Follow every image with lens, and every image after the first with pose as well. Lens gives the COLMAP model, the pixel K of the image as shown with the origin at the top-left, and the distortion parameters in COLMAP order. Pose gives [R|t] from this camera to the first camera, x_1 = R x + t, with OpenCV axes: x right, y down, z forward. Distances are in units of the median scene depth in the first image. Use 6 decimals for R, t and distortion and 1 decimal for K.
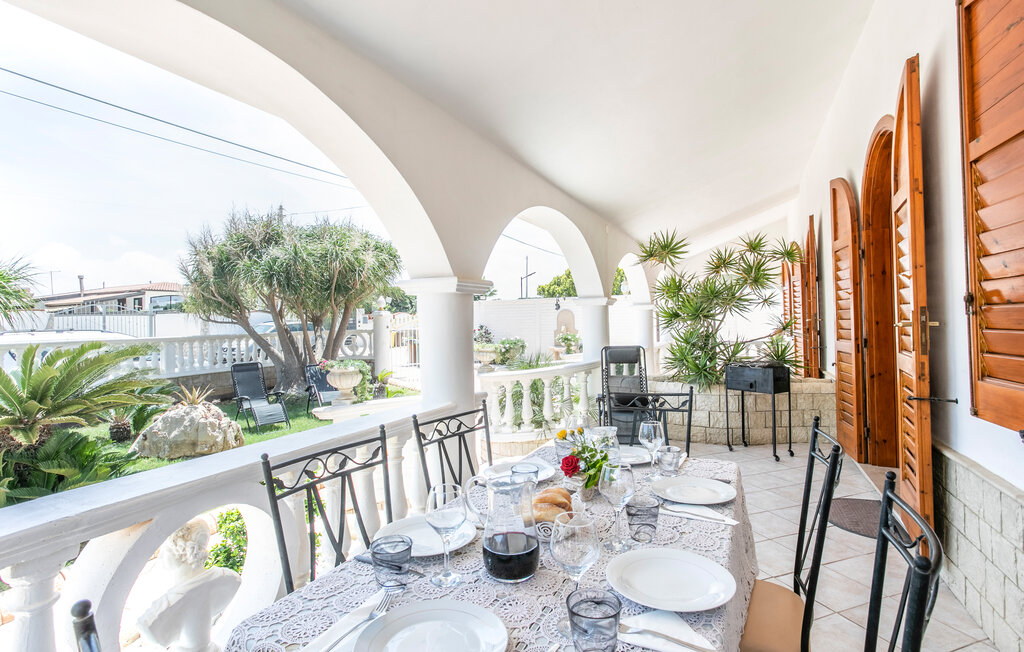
lens RADIAL K [[481.4, 0, 510.5], [0, 481.4, 321.3], [0, 0, 1]] dist [-0.000568, 0.000514]
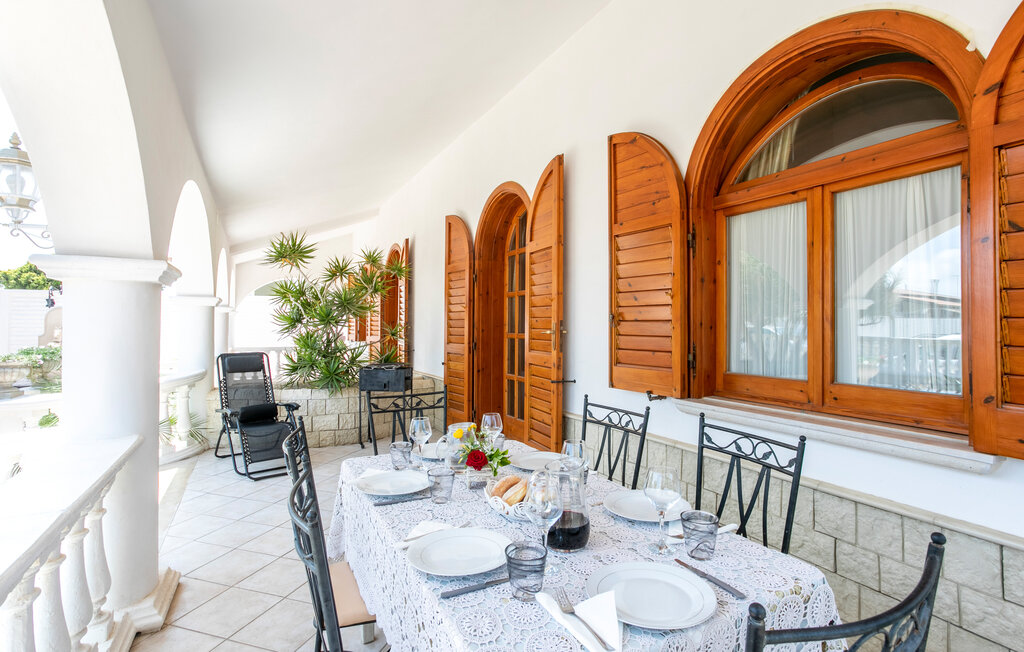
lens RADIAL K [[481.4, 0, 510.5], [0, 481.4, 321.3], [0, 0, 1]] dist [-0.000568, 0.000514]
pose [[0.635477, 0.025899, 0.771685, -0.154613], [-0.017386, 0.999664, -0.019233, 0.001564], [-0.771924, -0.001195, 0.635714, 0.058439]]
